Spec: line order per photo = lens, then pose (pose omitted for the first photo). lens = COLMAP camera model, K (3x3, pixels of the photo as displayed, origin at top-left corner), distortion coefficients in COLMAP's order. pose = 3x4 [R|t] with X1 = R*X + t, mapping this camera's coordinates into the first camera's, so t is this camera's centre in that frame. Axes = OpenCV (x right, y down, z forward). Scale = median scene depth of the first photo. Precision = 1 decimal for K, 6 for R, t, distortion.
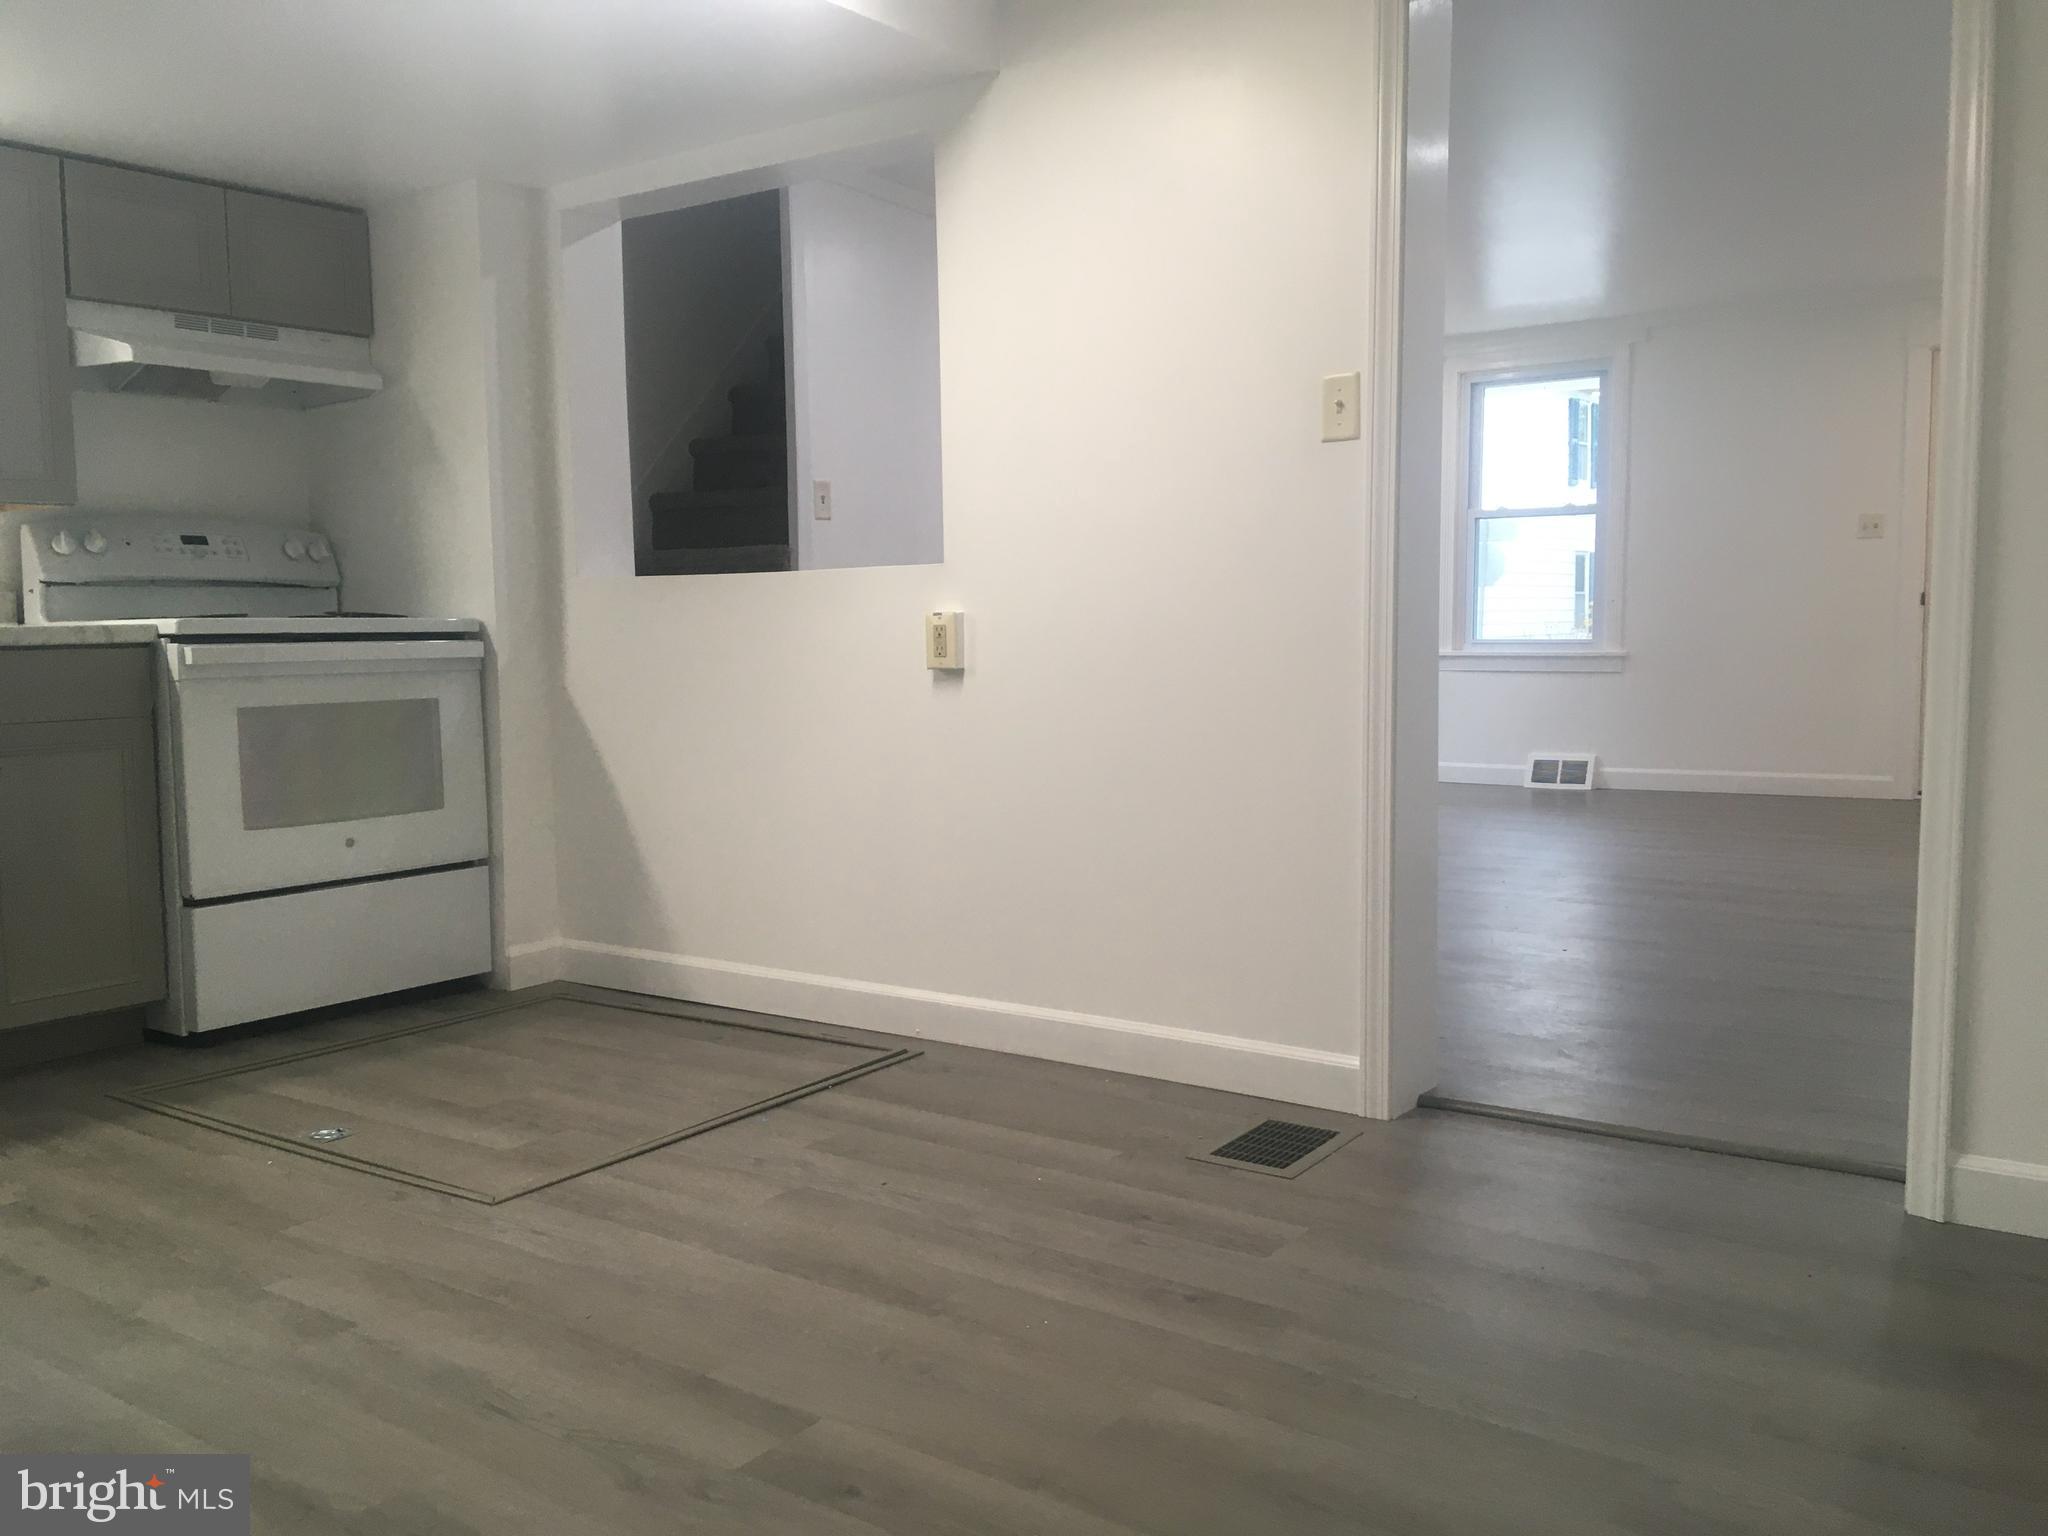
lens RADIAL K [[1729.0, 0, 1030.5], [0, 1729.0, 770.0], [0, 0, 1]] dist [0.093739, -0.140393]
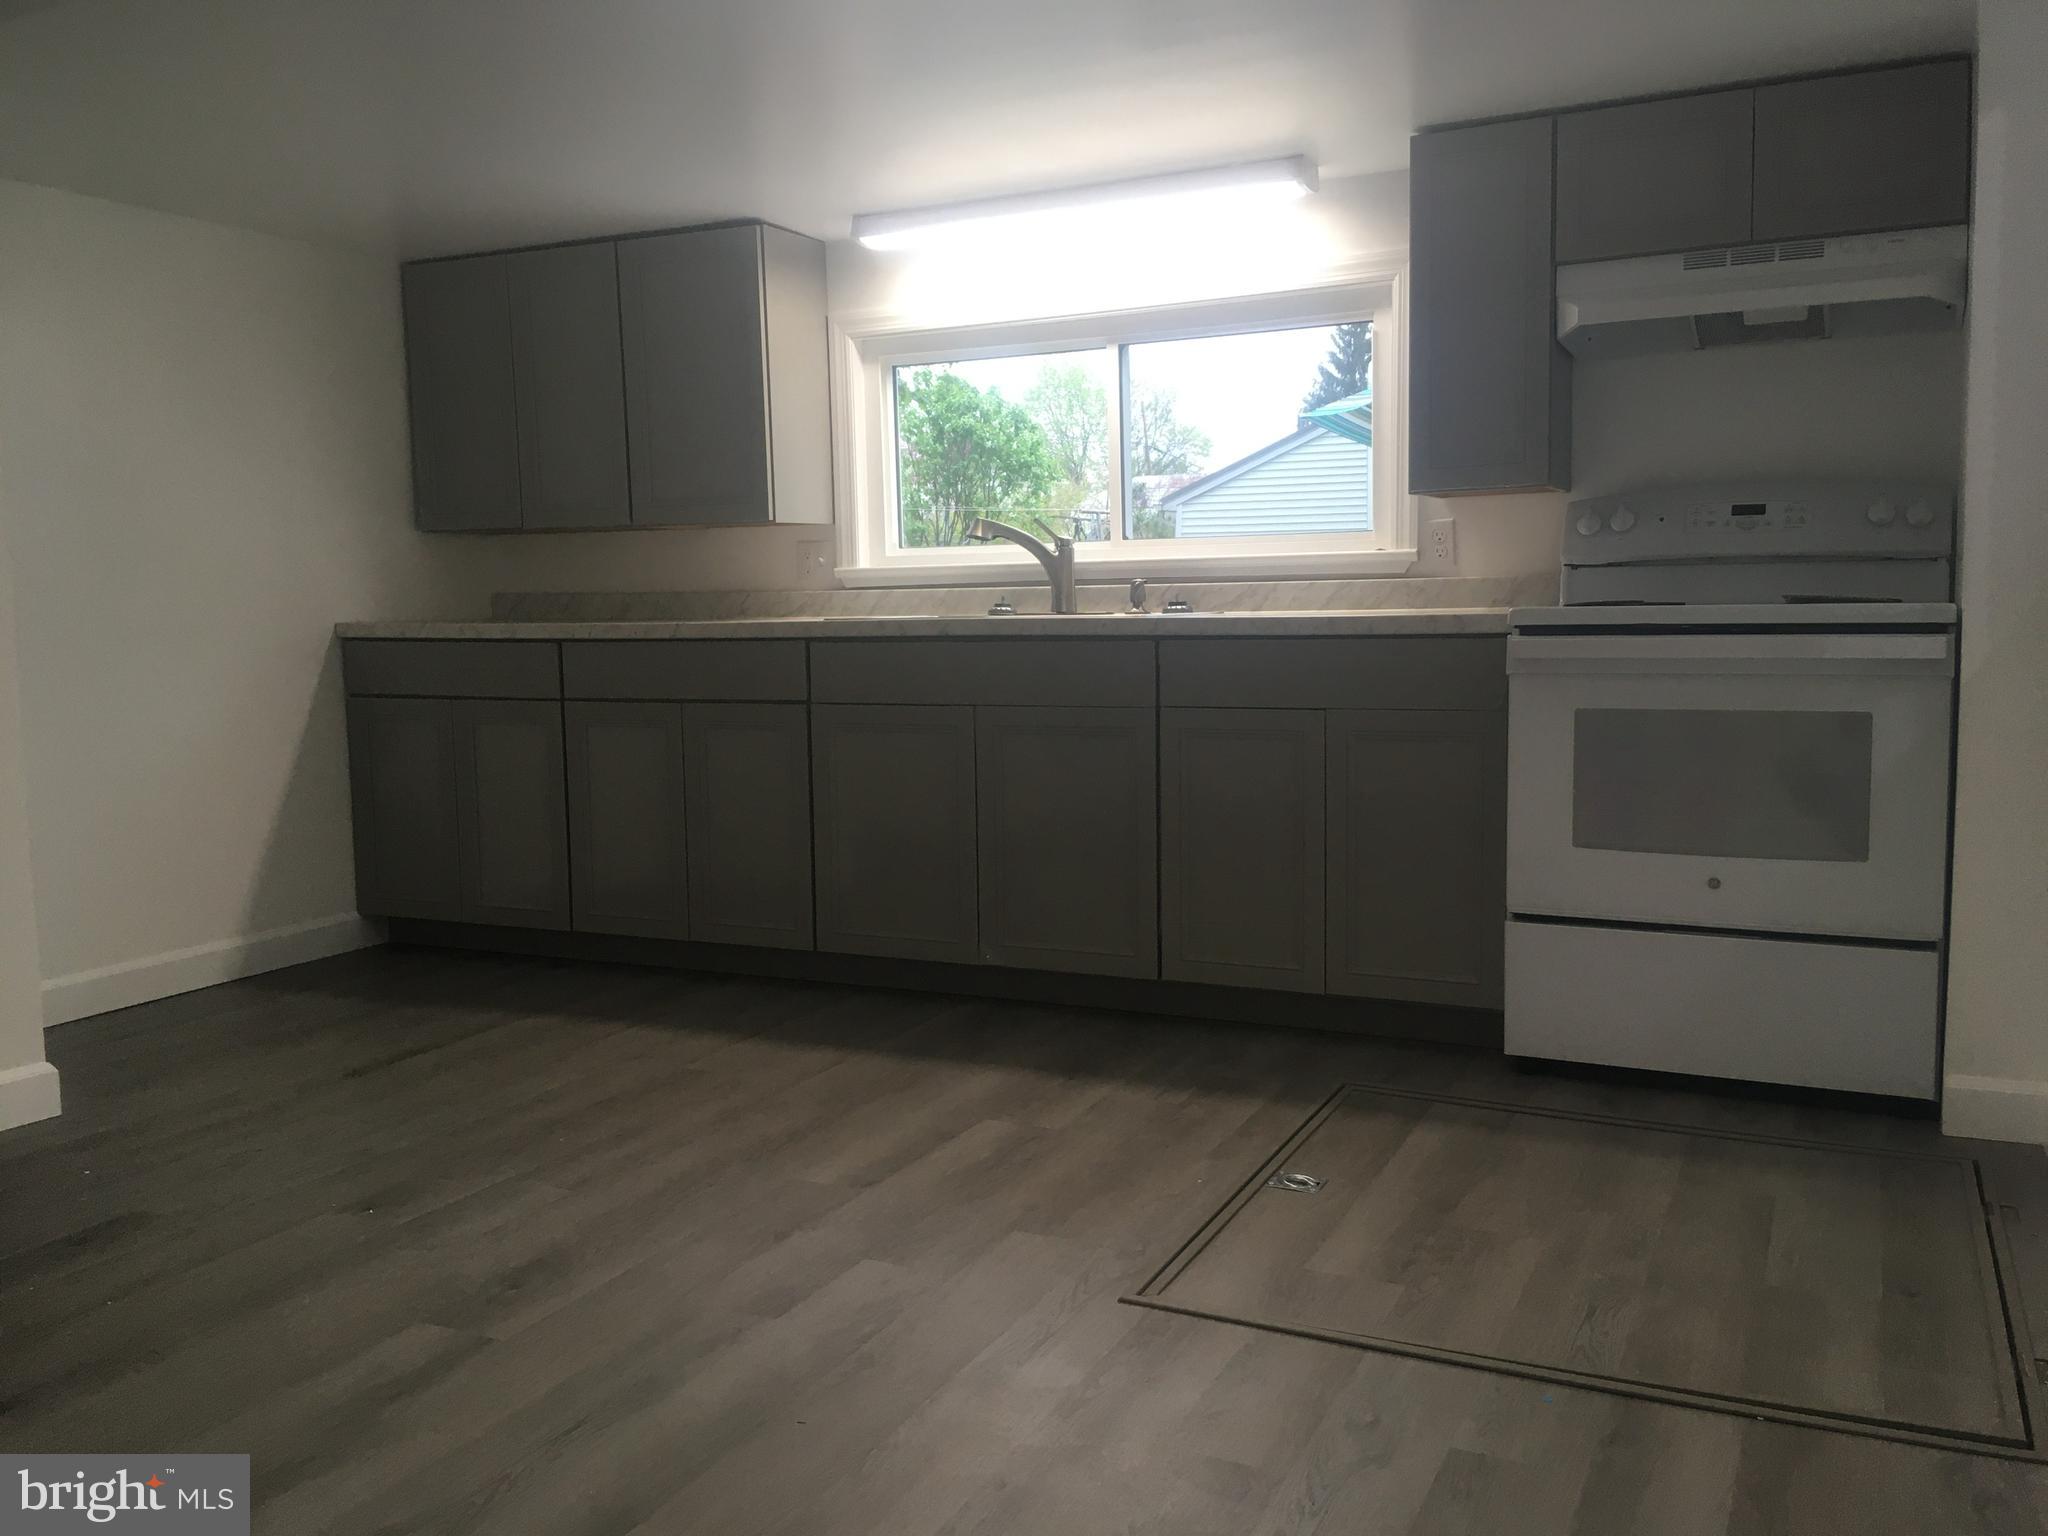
lens RADIAL K [[1729.0, 0, 1014.0], [0, 1729.0, 768.2], [0, 0, 1]] dist [0.093739, -0.140393]
pose [[0.149929, 0.104968, -0.983109, 0.372190], [-0.074407, 0.992726, 0.094648, -0.067529], [0.985893, 0.058959, 0.156649, 0.584243]]
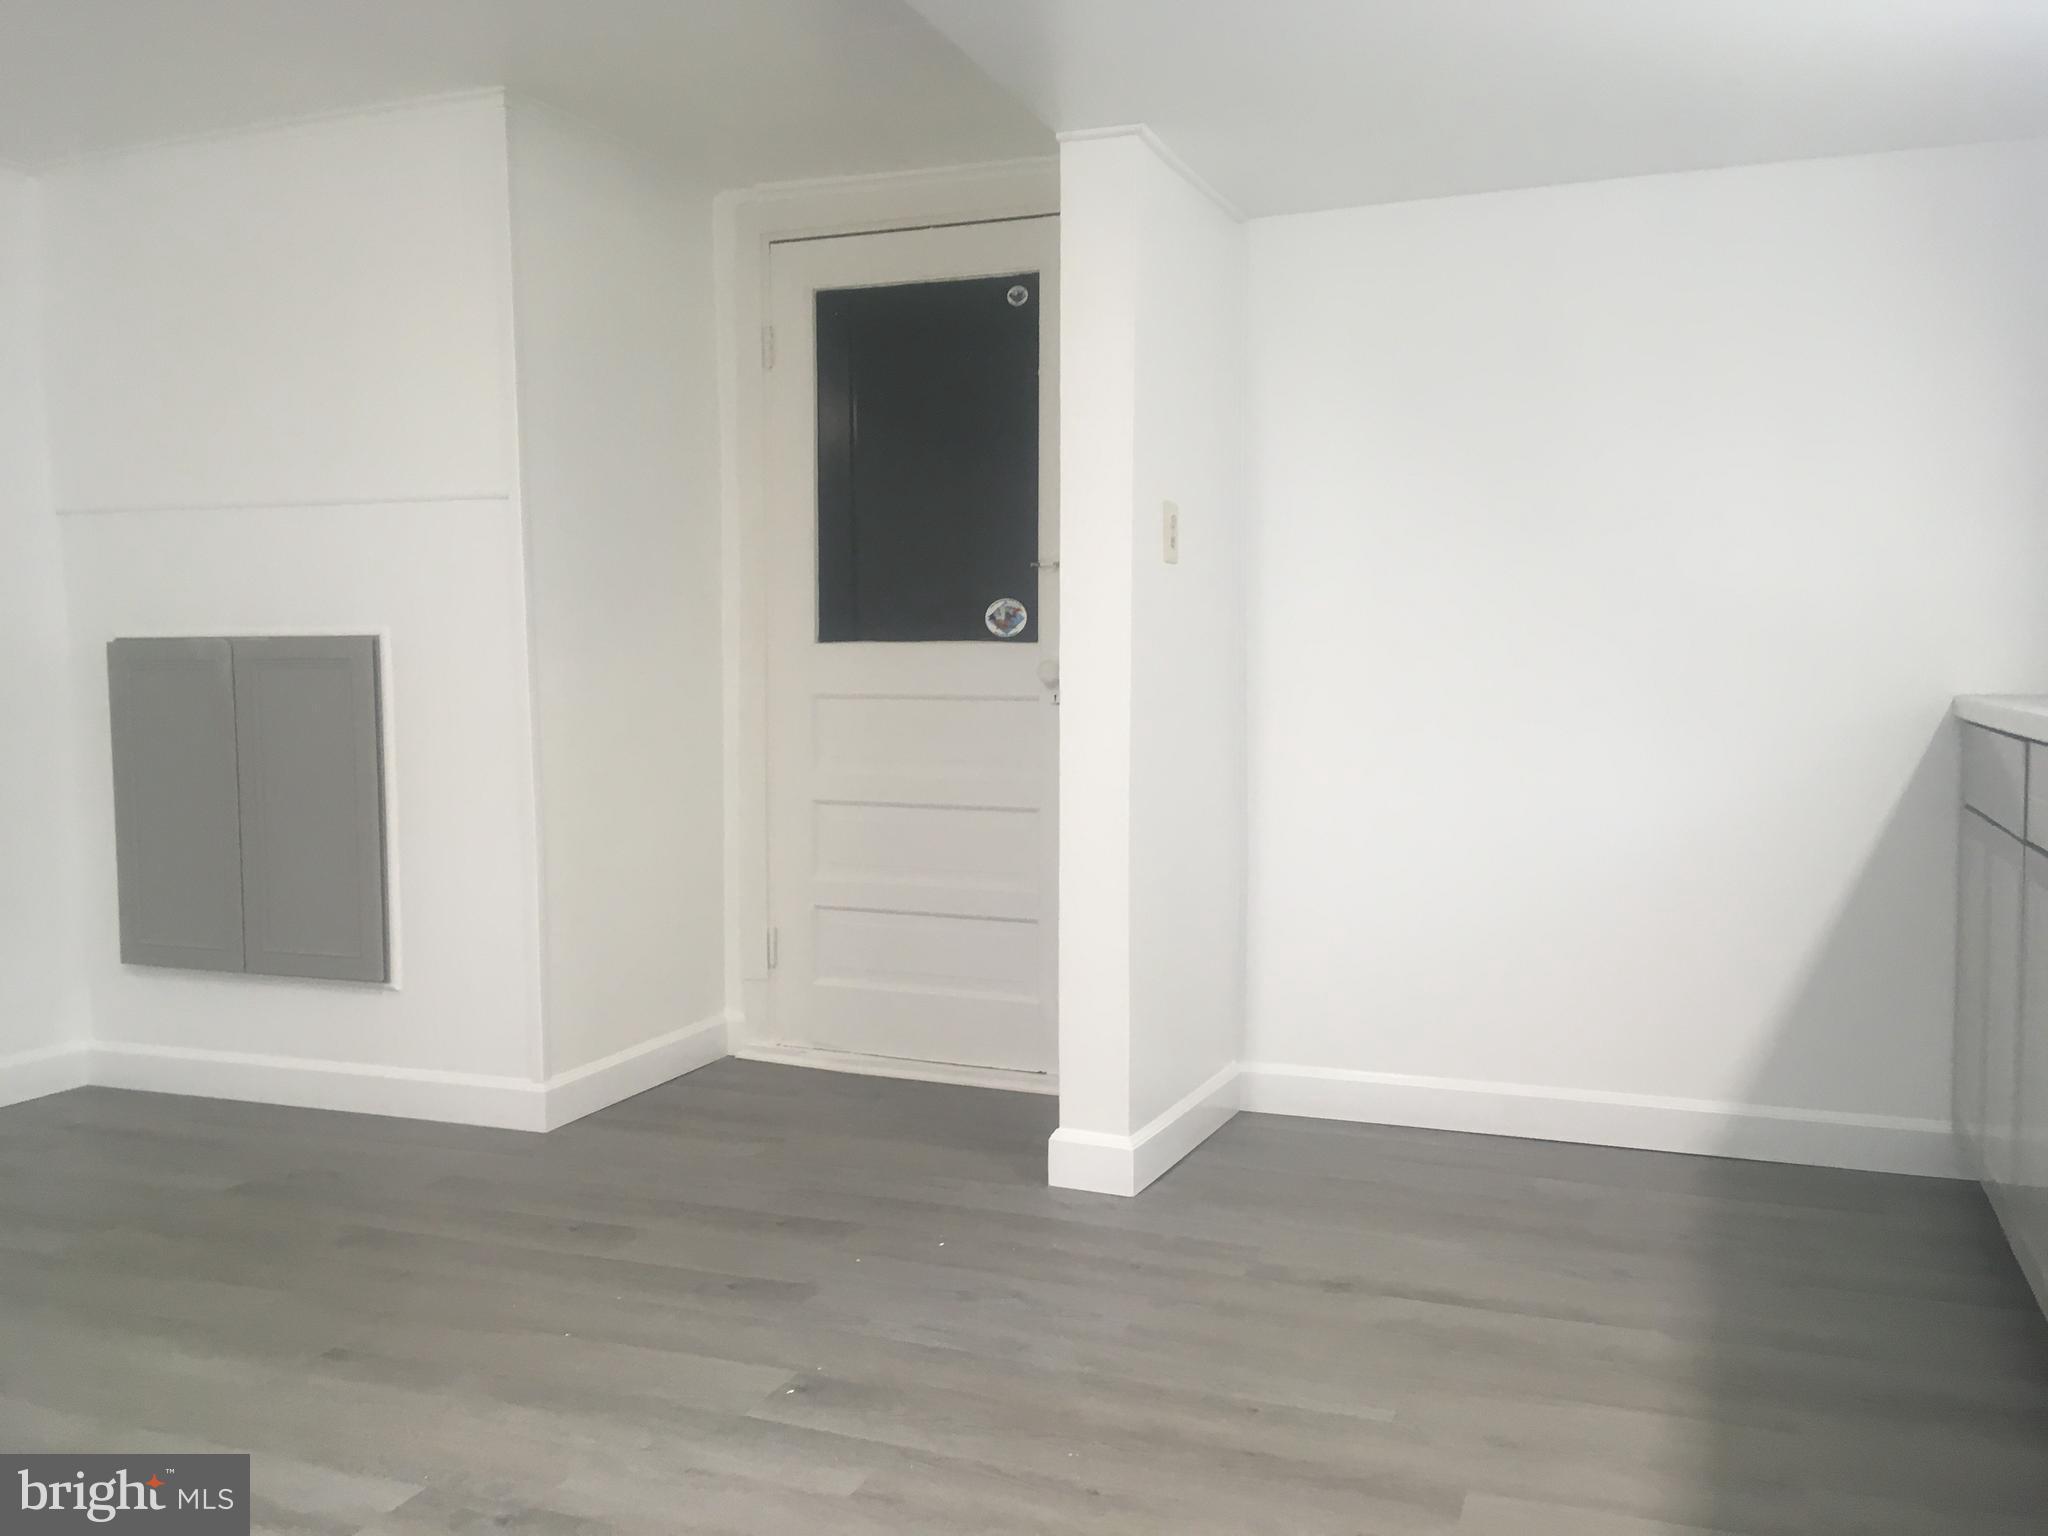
lens RADIAL K [[1729.0, 0, 1018.6], [0, 1729.0, 772.0], [0, 0, 1]] dist [0.093739, -0.140393]
pose [[-0.974101, 0.024040, -0.224832, -0.319325], [-0.010896, 0.988187, 0.152866, -0.105914], [0.225851, 0.151357, -0.962332, 1.027350]]
